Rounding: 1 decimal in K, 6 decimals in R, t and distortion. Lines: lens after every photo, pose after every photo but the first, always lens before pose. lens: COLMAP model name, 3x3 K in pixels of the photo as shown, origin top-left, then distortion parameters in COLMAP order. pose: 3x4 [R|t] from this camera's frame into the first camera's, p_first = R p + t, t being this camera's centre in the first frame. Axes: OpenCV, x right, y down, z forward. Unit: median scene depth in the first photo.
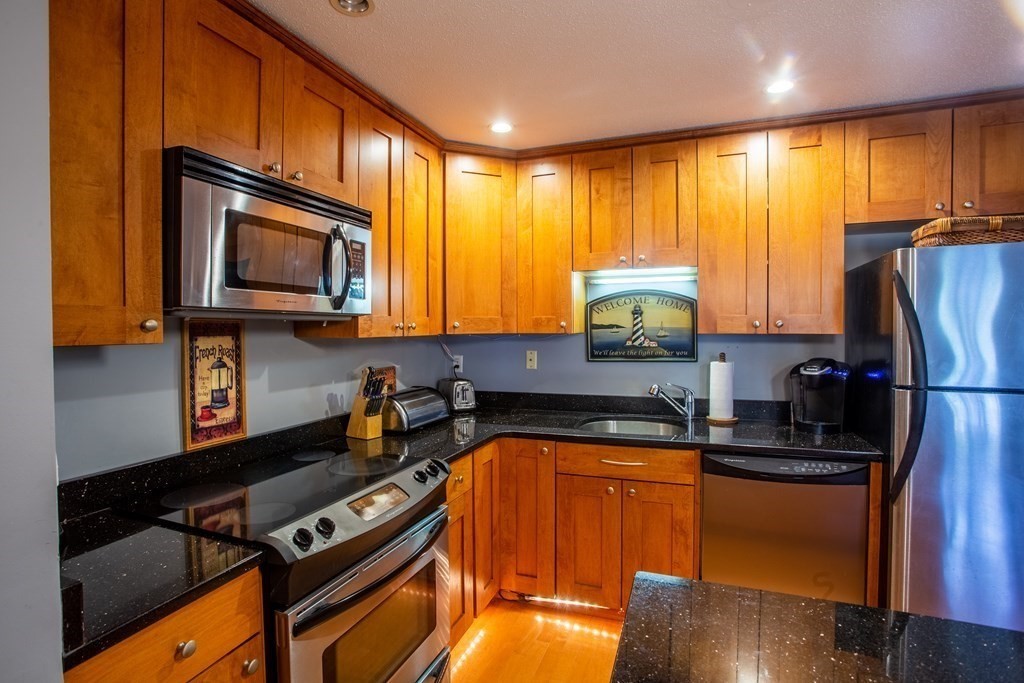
lens RADIAL K [[499.9, 0, 499.6], [0, 499.9, 340.7], [0, 0, 1]] dist [-0.052112, 0.012915]
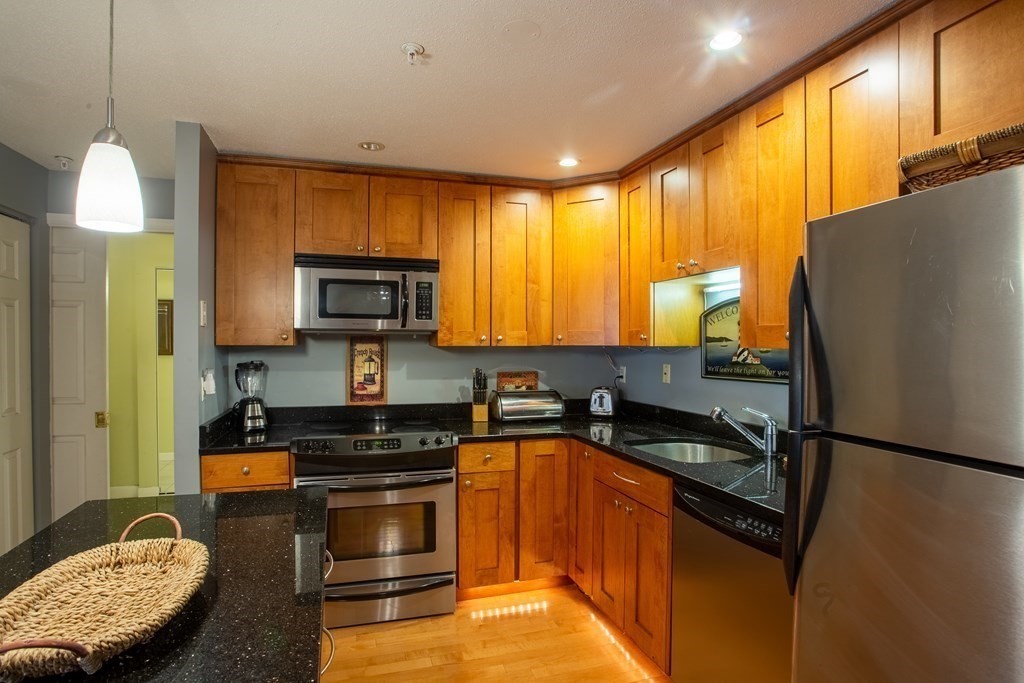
lens RADIAL K [[508.9, 0, 484.0], [0, 508.9, 347.1], [0, 0, 1]] dist [-0.056377, 0.002938]
pose [[0.608054, 0.015121, -0.793752, 0.855513], [-0.026043, 0.999660, -0.000906, -0.004434], [0.793468, 0.021223, 0.608241, 0.170928]]
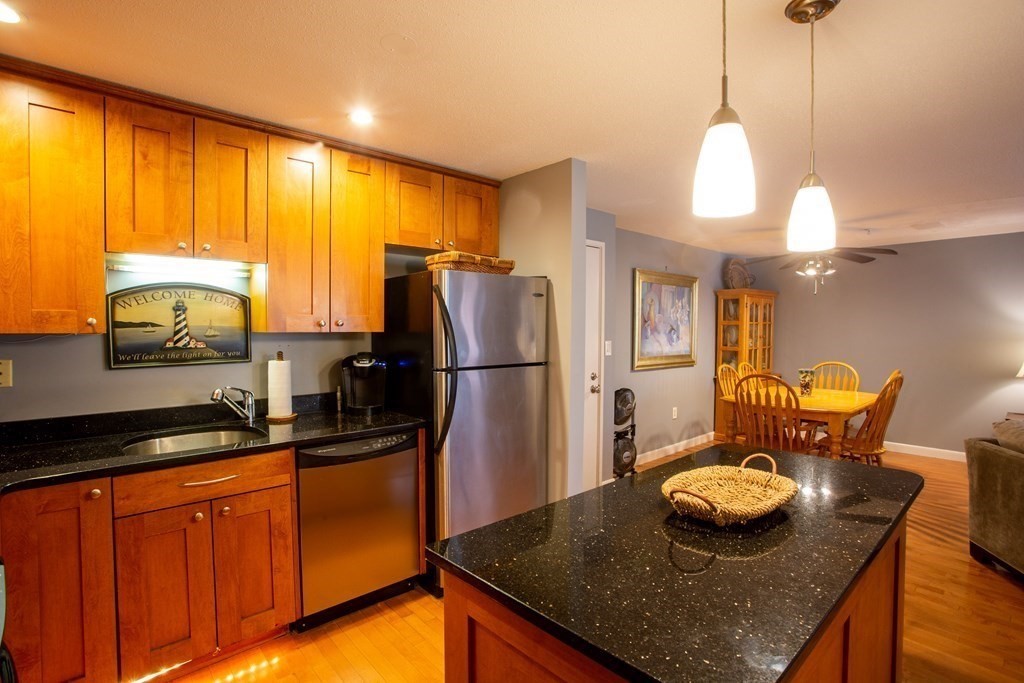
lens RADIAL K [[500.4, 0, 512.1], [0, 500.4, 340.7], [0, 0, 1]] dist [-0.066397, 0.020822]
pose [[0.444129, -0.019185, 0.895757, -0.277030], [0.018672, 0.999752, 0.012154, -0.000859], [-0.895768, 0.011328, 0.444377, 0.144407]]
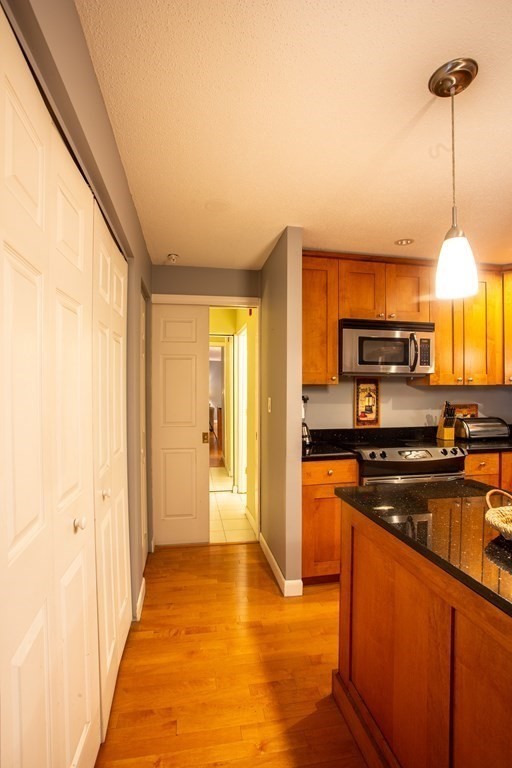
lens RADIAL K [[384.5, 0, 266.0], [0, 384.5, 389.1], [0, 0, 1]] dist [-0.030094, 0.005592]
pose [[0.559581, 0.006598, -0.828750, 0.555170], [-0.022790, 0.999713, -0.007429, 0.032667], [0.828463, 0.023044, 0.559570, -0.375307]]
